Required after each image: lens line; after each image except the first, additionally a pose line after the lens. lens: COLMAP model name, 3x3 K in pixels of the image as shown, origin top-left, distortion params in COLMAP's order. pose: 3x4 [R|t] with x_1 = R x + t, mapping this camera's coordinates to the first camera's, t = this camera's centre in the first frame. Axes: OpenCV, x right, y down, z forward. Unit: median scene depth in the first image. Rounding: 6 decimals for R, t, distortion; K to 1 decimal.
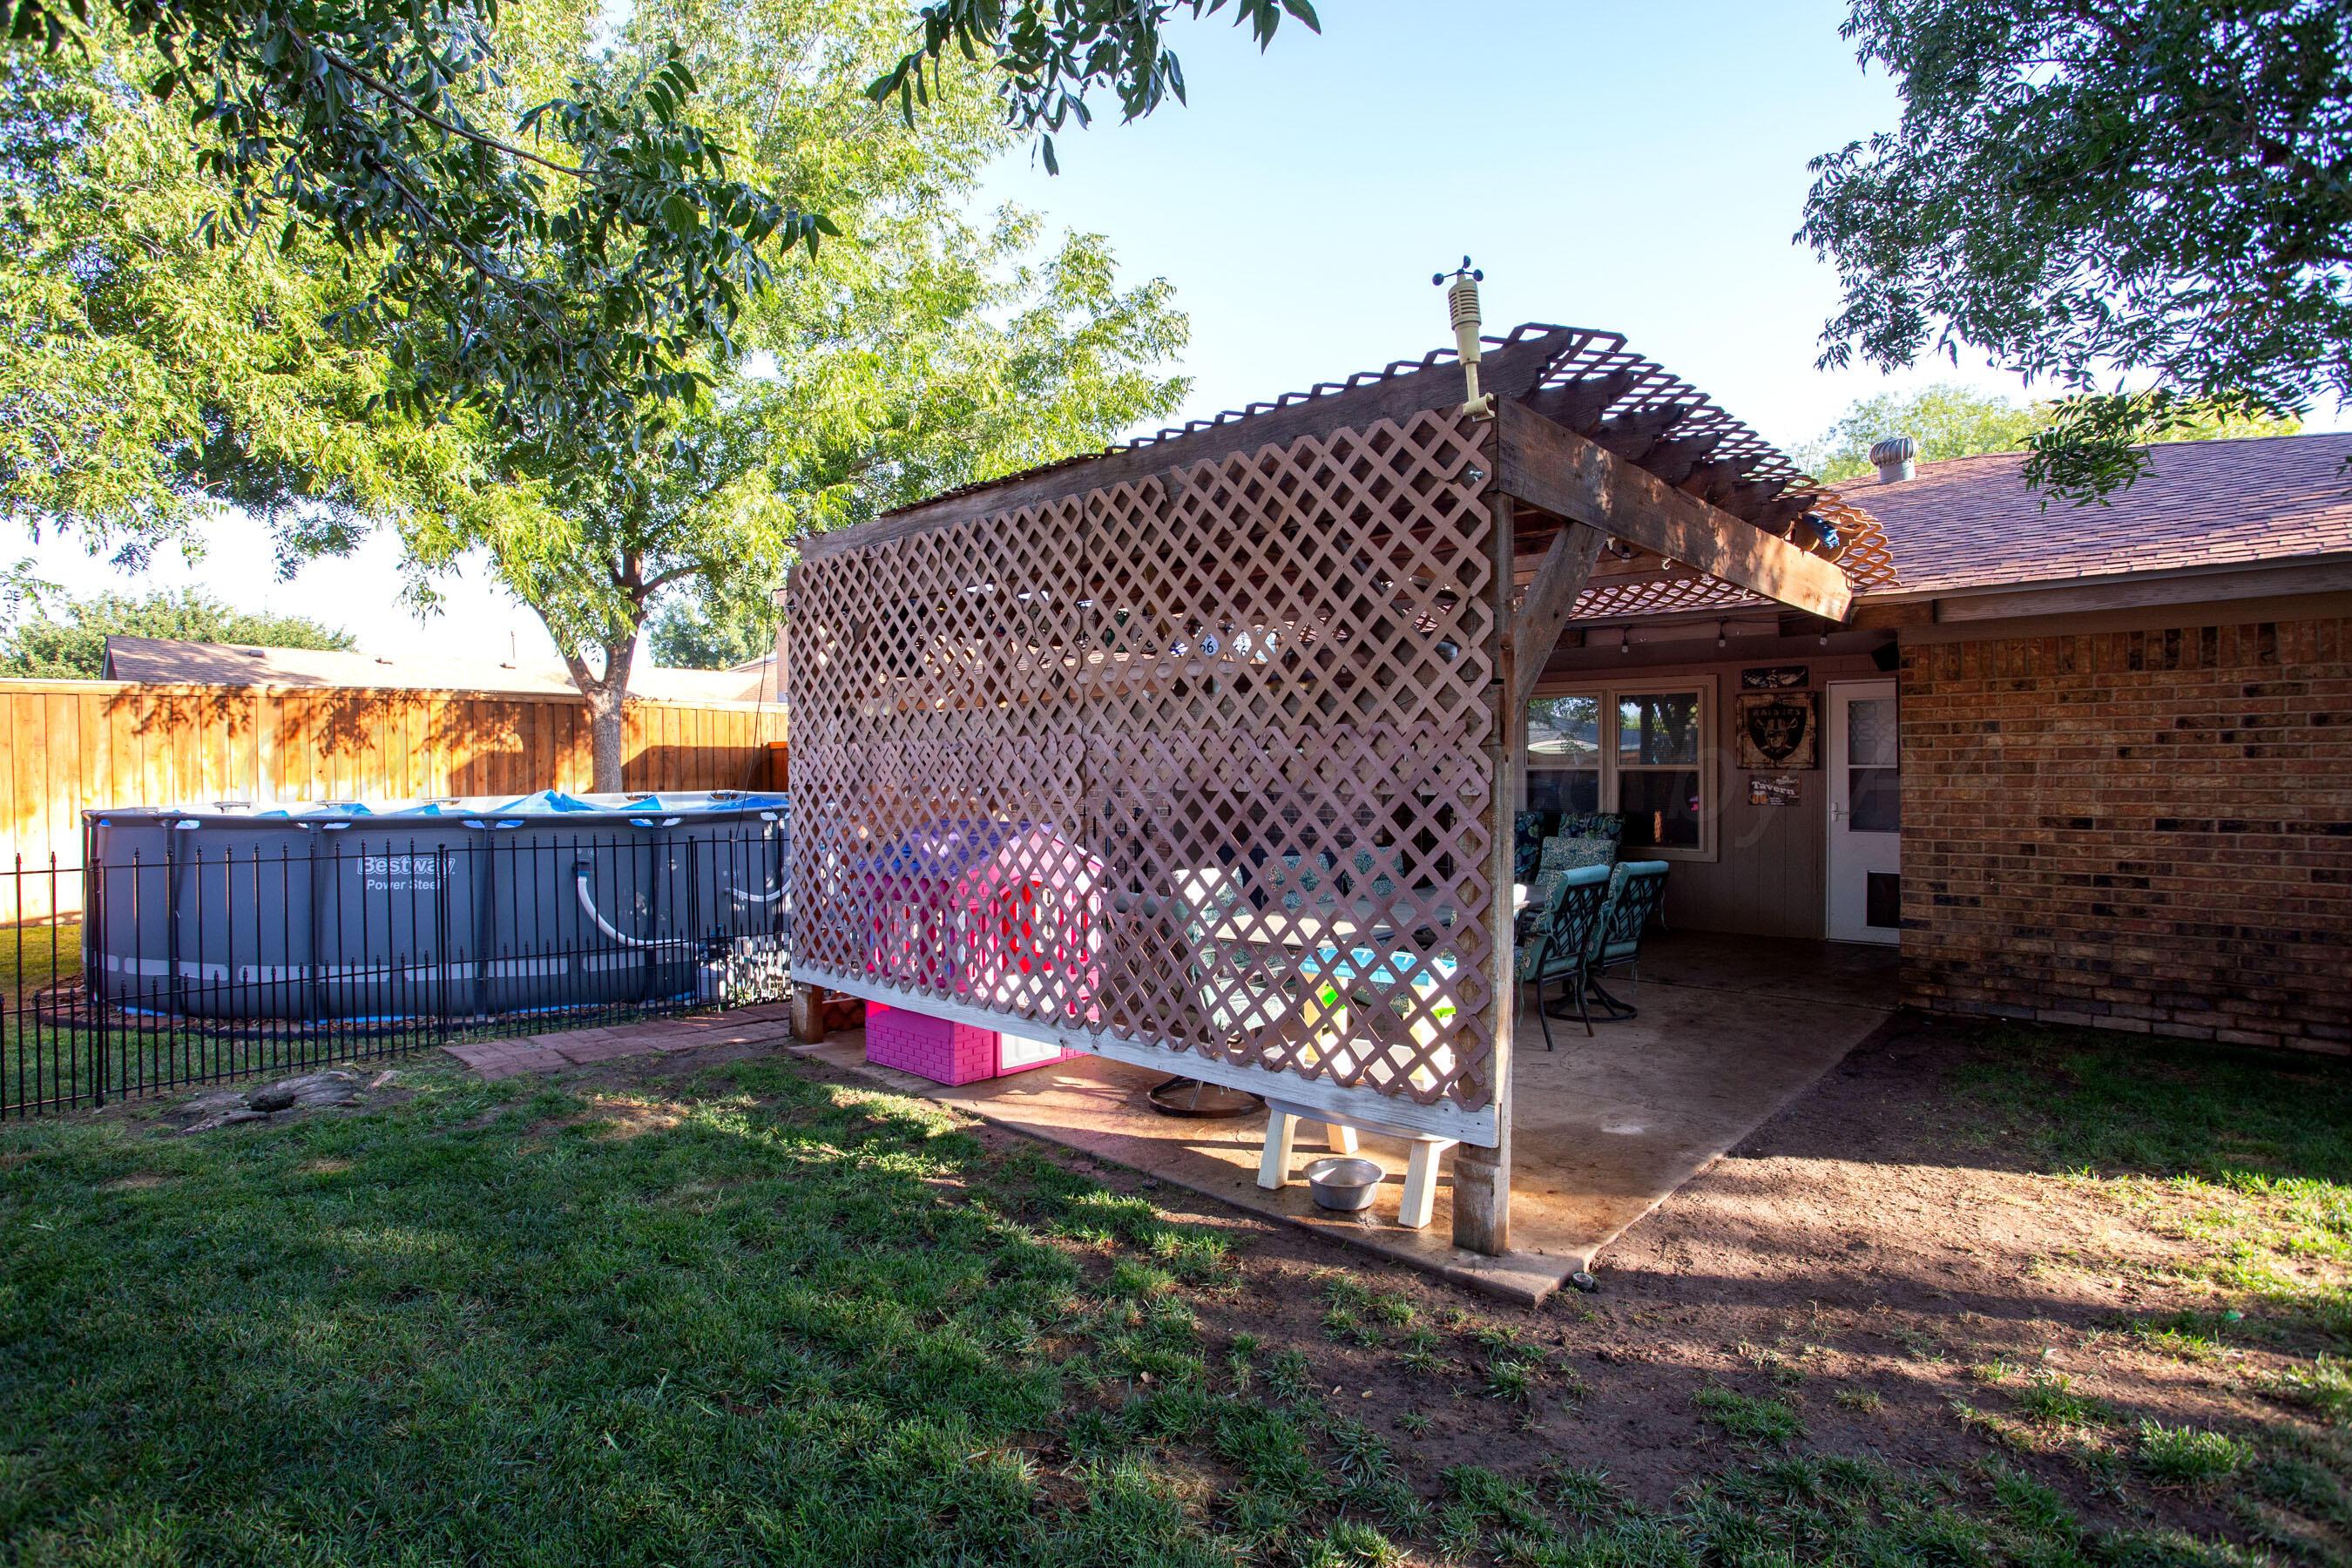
lens RADIAL K [[1195.9, 0, 1176.0], [0, 1195.9, 784.0], [0, 0, 1]] dist [-0.000914, -0.000104]
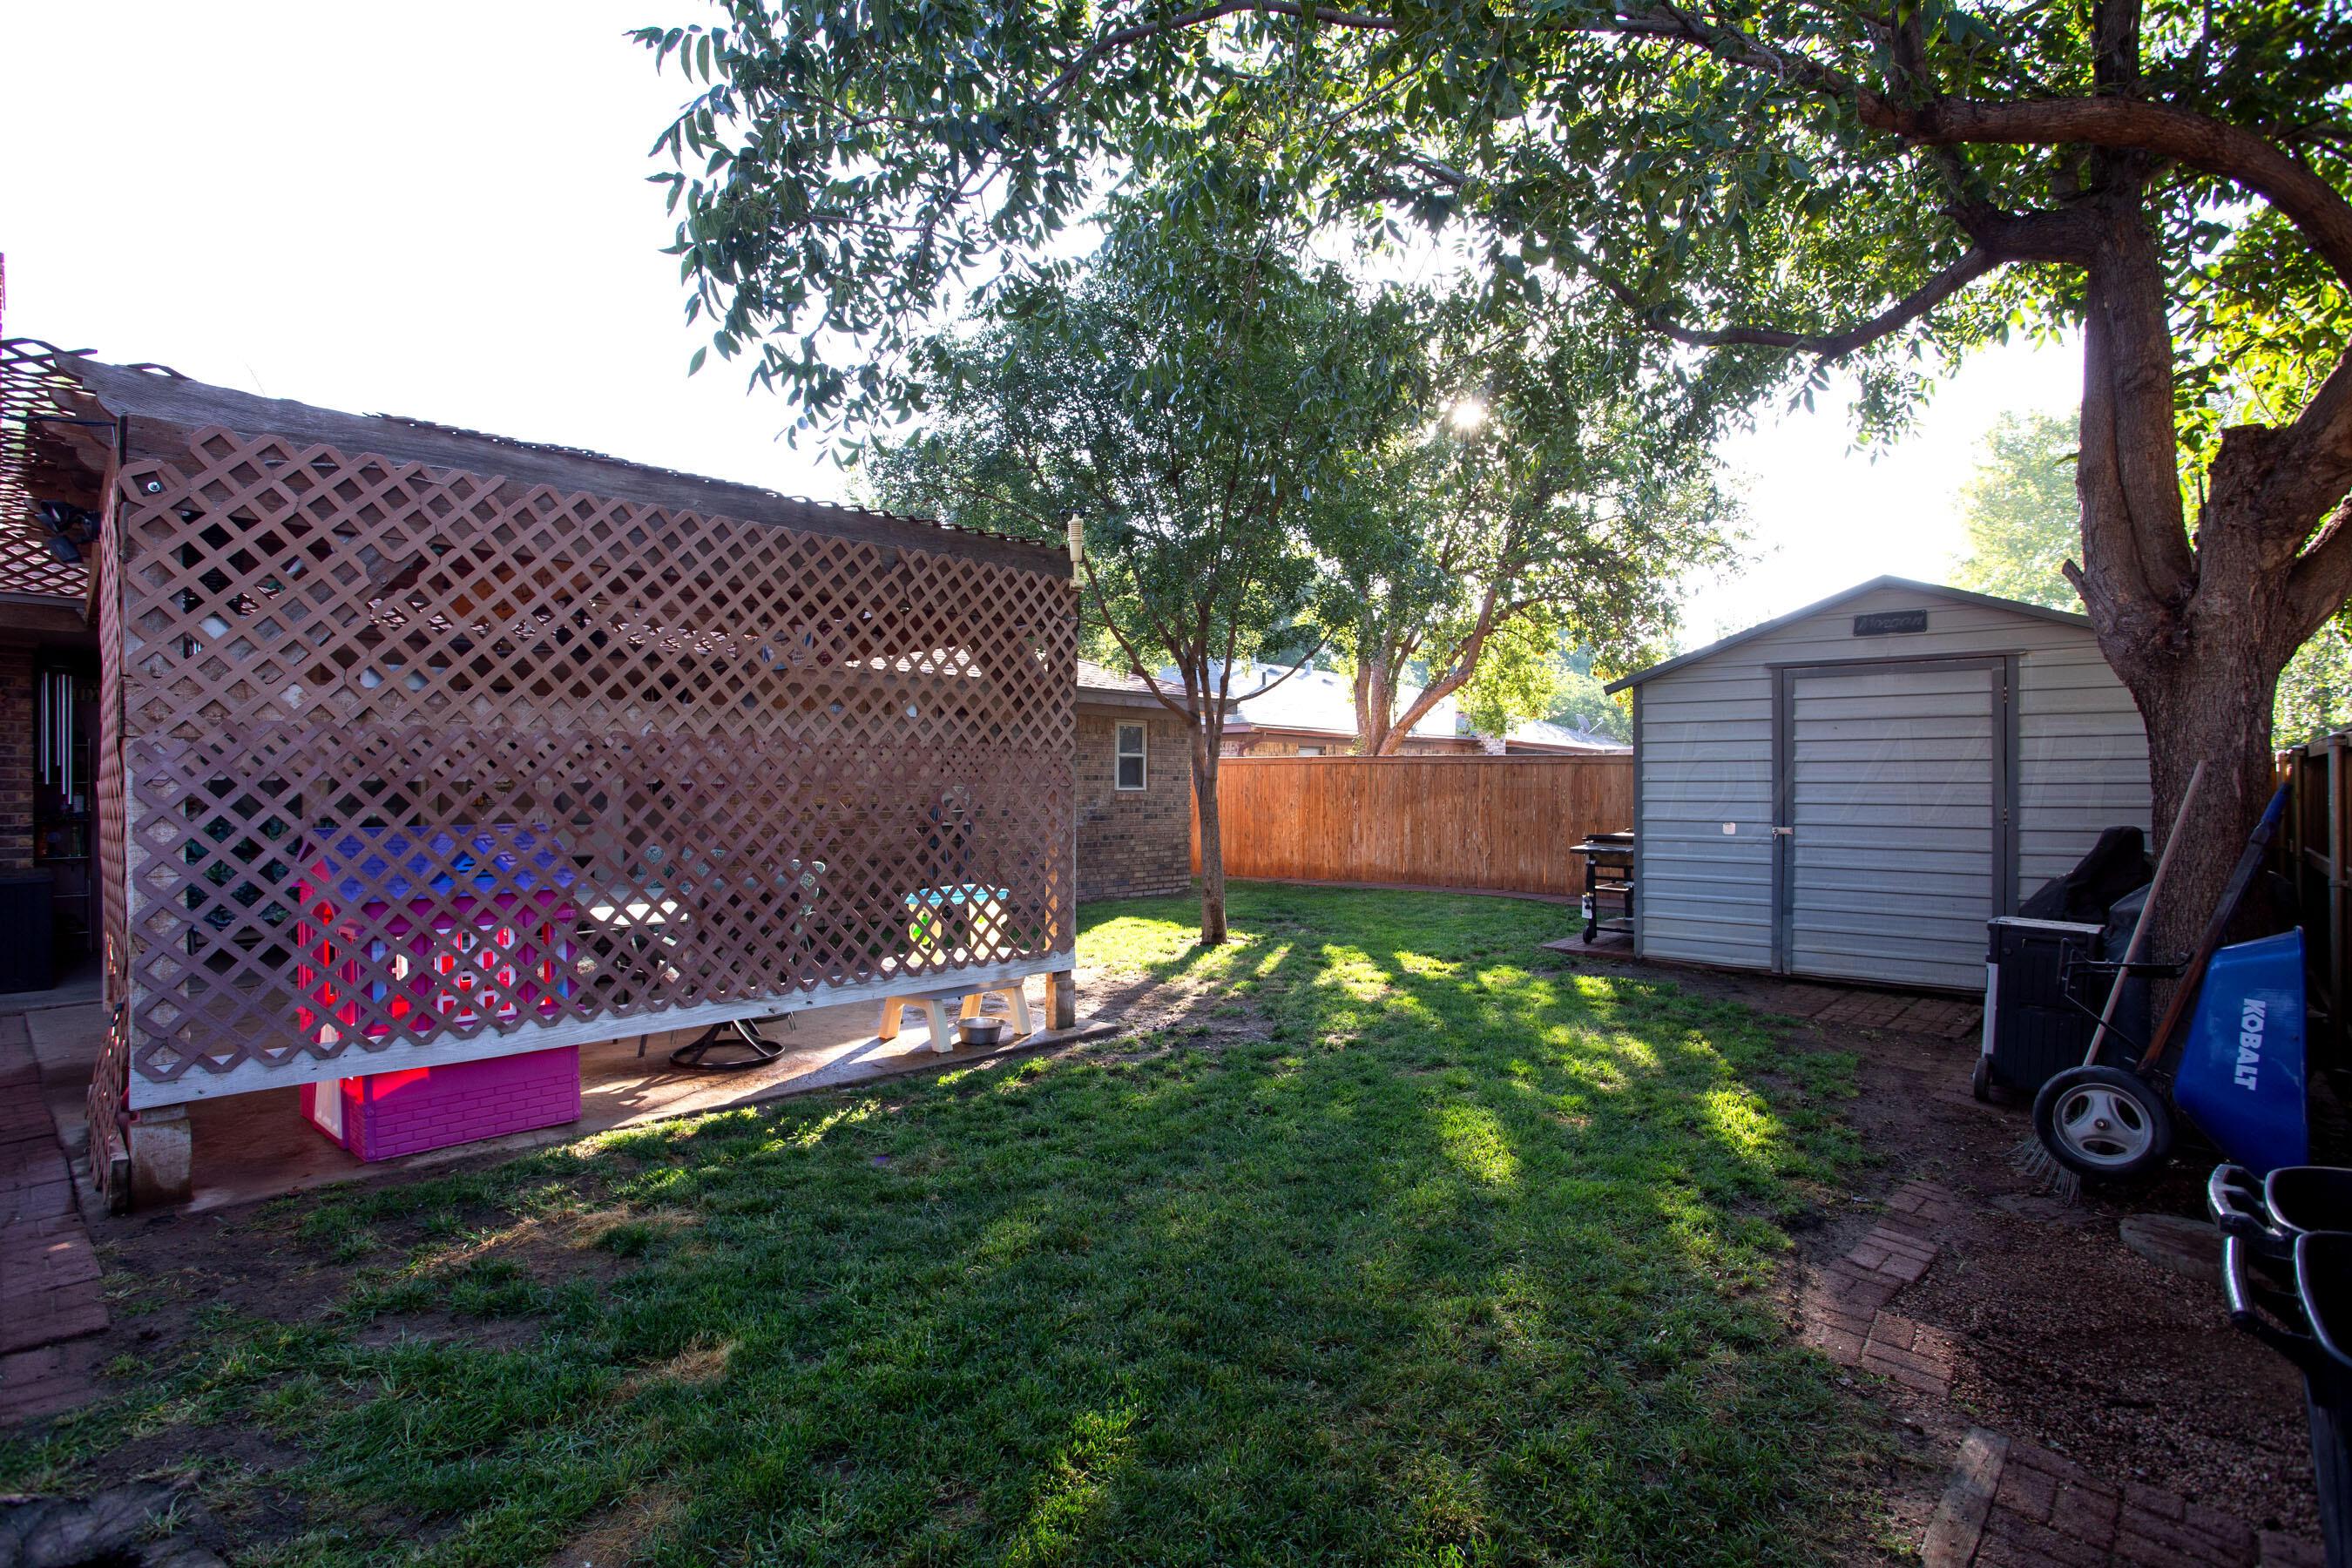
lens RADIAL K [[1195.9, 0, 1176.0], [0, 1195.9, 784.0], [0, 0, 1]] dist [-0.000914, -0.000104]
pose [[-0.095590, 0.003716, 0.995414, -0.848593], [0.005640, 0.999979, -0.003191, 0.007984], [-0.995405, 0.005309, -0.095609, 0.494289]]
